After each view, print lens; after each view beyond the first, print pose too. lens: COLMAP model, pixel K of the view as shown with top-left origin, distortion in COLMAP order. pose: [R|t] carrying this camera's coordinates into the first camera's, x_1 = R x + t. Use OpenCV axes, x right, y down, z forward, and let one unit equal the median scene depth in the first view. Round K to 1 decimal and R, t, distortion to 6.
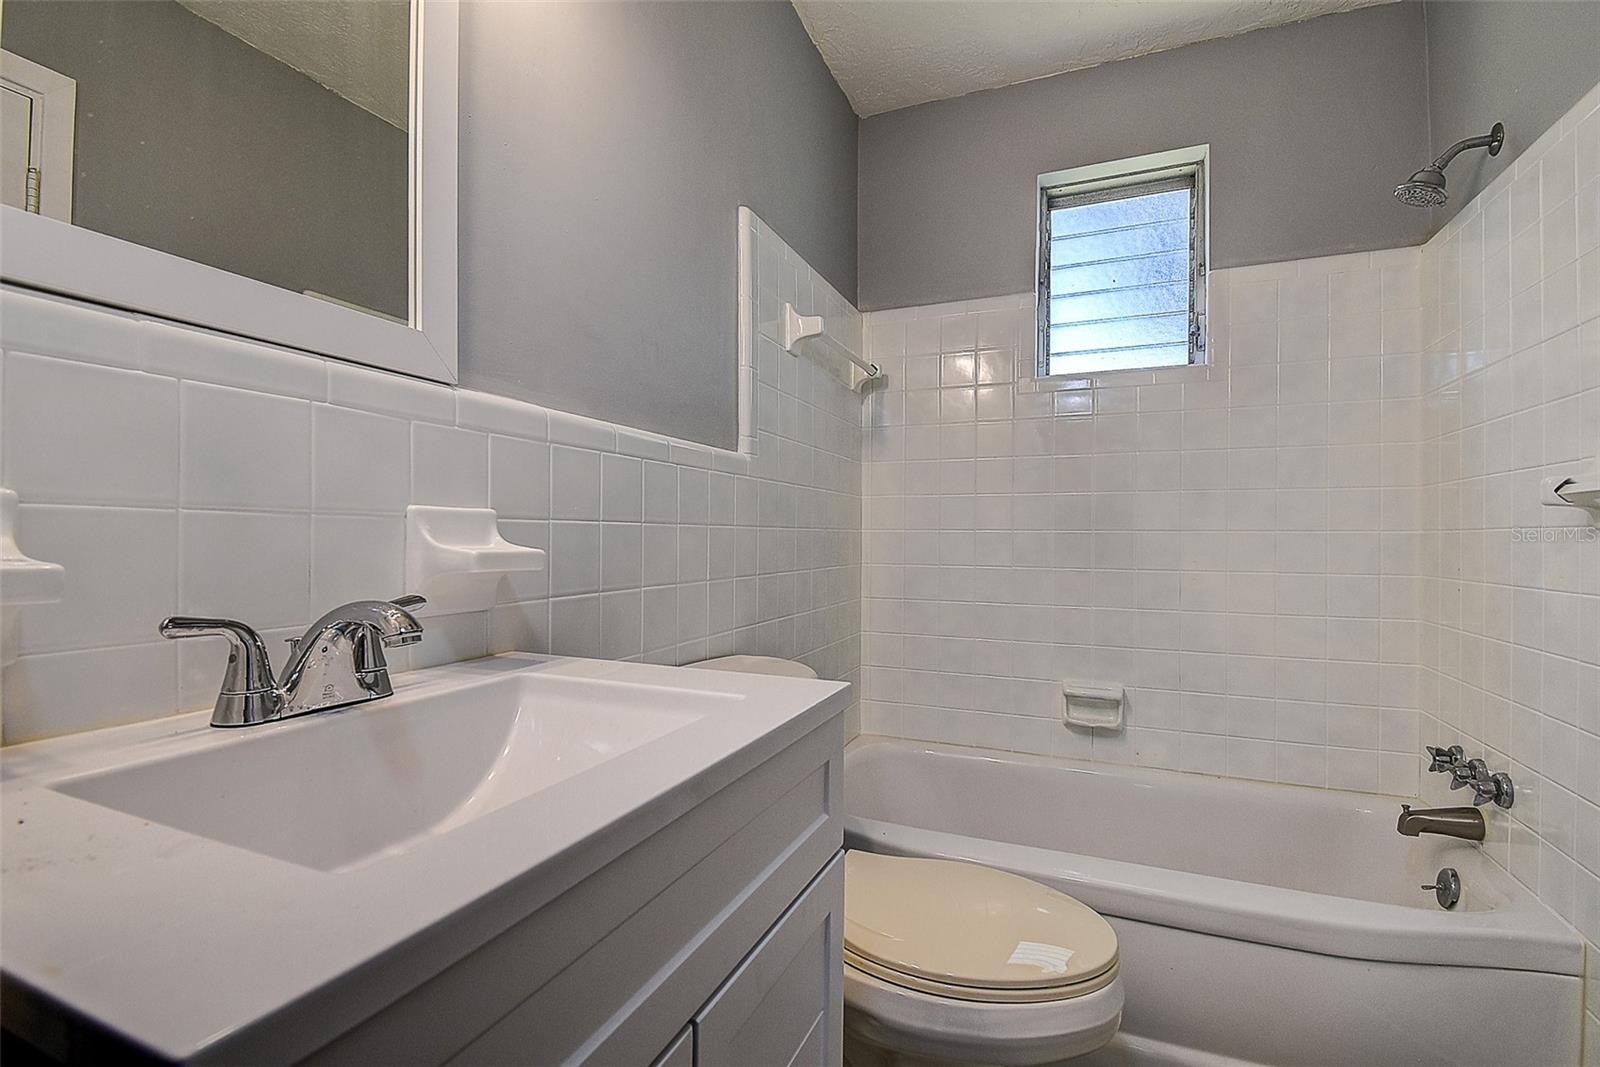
lens RADIAL K [[724.5, 0, 803.3], [0, 724.5, 534.5], [0, 0, 1]] dist [0.023581, -0.020484]
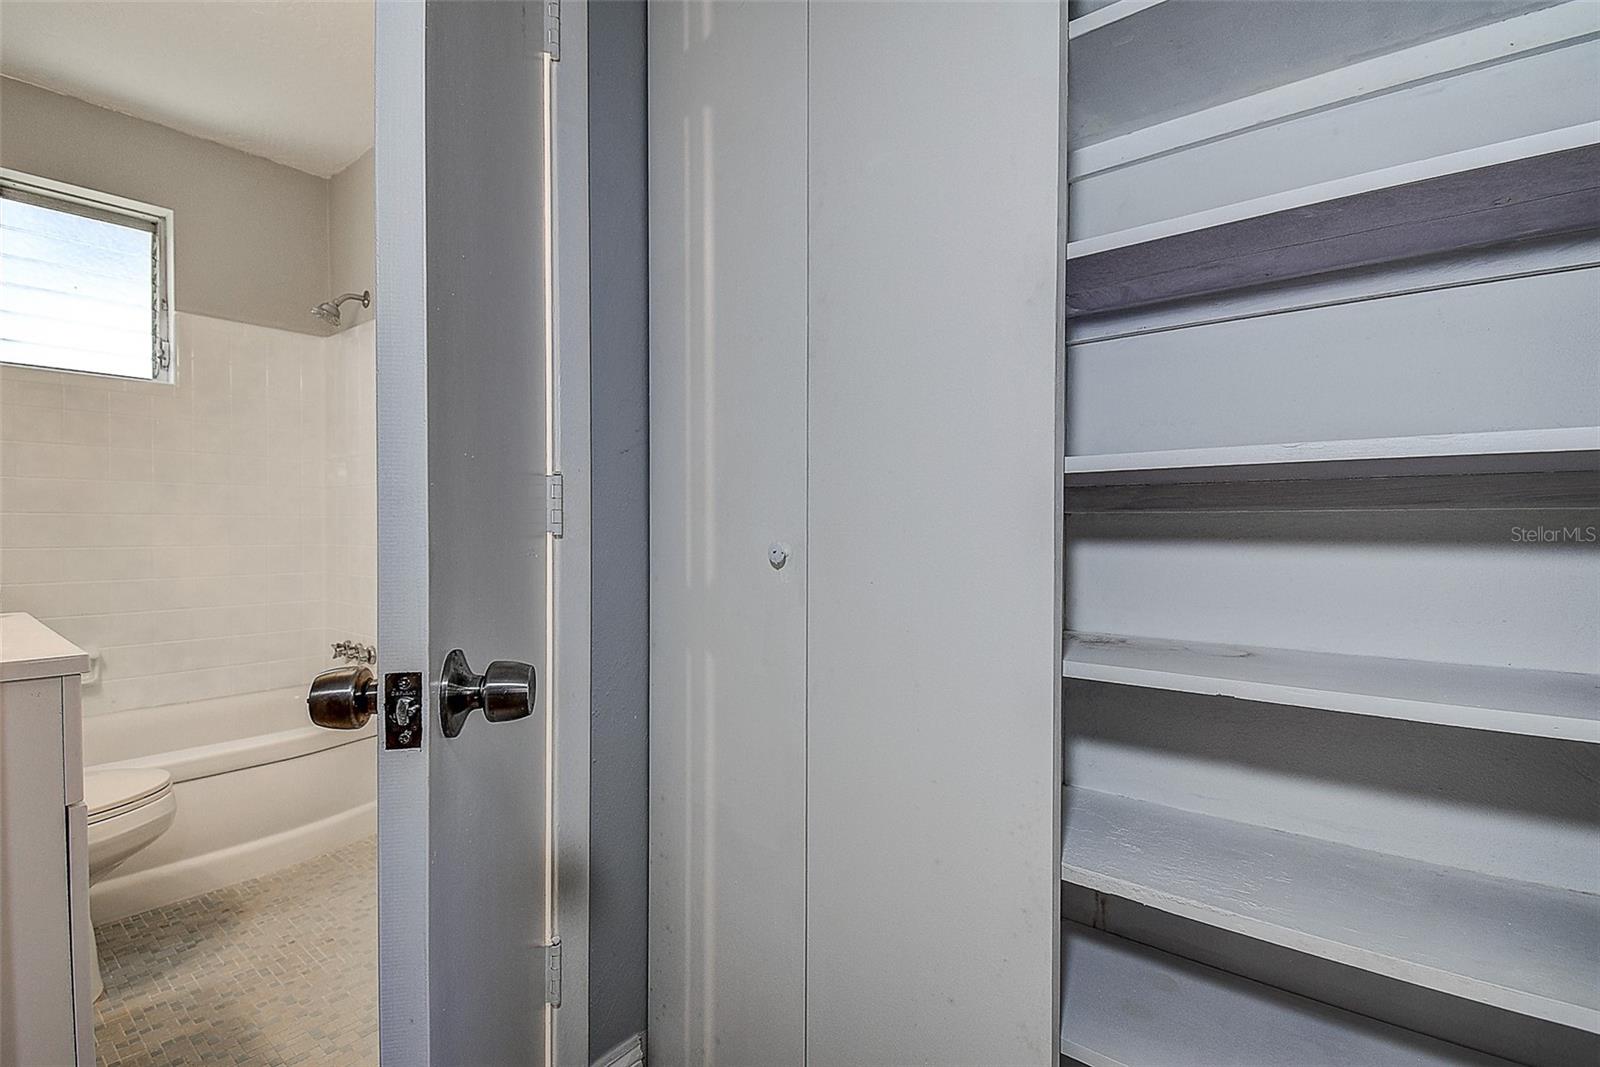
lens RADIAL K [[724.5, 0, 806.1], [0, 724.5, 533.2], [0, 0, 1]] dist [0.023581, -0.020484]
pose [[0.265845, -0.024761, 0.963698, -0.382270], [-0.007821, 0.999582, 0.027840, -0.016253], [-0.963984, -0.014938, 0.265540, -0.406117]]
